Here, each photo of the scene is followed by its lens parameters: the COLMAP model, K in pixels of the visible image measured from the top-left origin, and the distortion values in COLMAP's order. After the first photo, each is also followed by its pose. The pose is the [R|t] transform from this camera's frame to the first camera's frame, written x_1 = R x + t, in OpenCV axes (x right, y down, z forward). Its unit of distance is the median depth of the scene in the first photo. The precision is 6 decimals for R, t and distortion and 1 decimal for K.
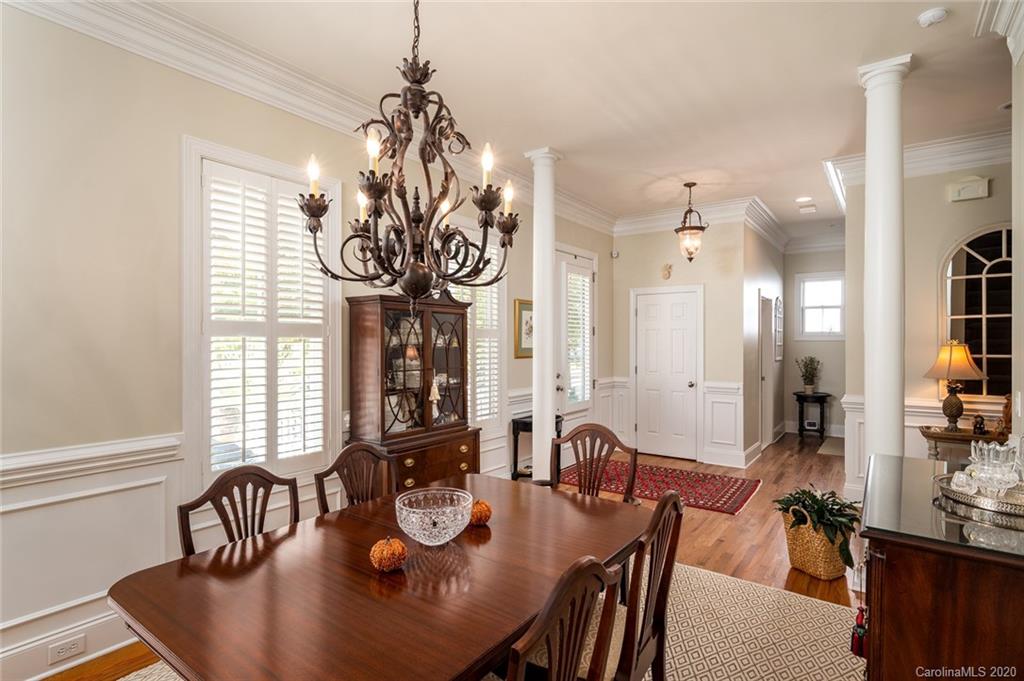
lens RADIAL K [[510.8, 0, 514.2], [0, 510.8, 342.8], [0, 0, 1]] dist [-0.006156, -0.000941]
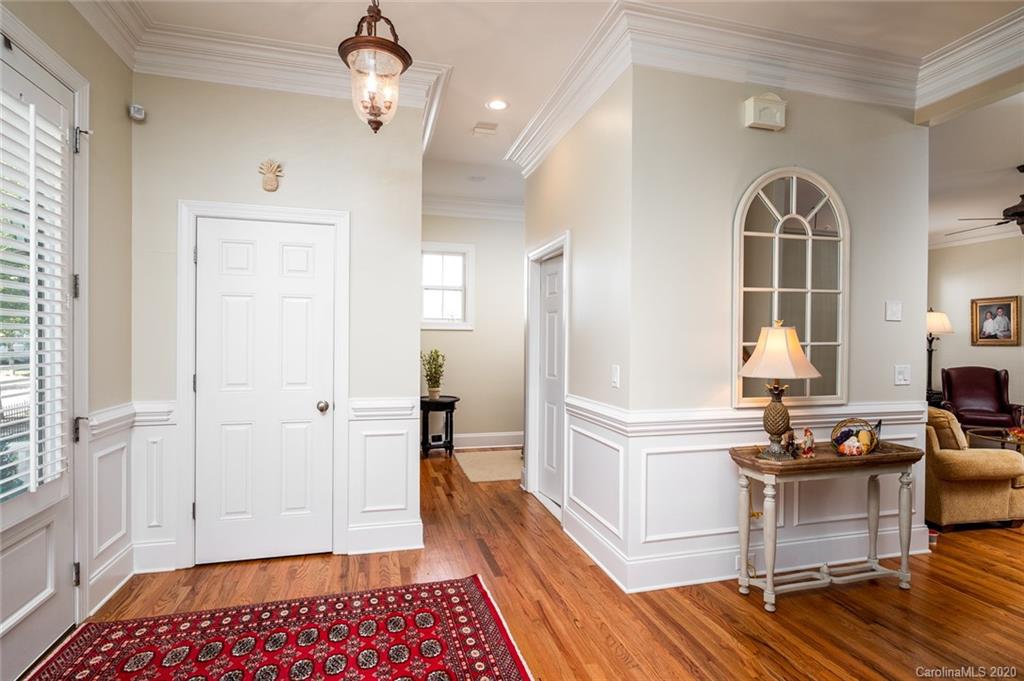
lens RADIAL K [[510.8, 0, 516.4], [0, 510.8, 344.9], [0, 0, 1]] dist [-0.006156, -0.000941]
pose [[0.617365, -0.003961, 0.786667, 0.065837], [-0.002997, 0.999968, 0.007388, 0.016612], [-0.786671, -0.006919, 0.617333, 0.542461]]
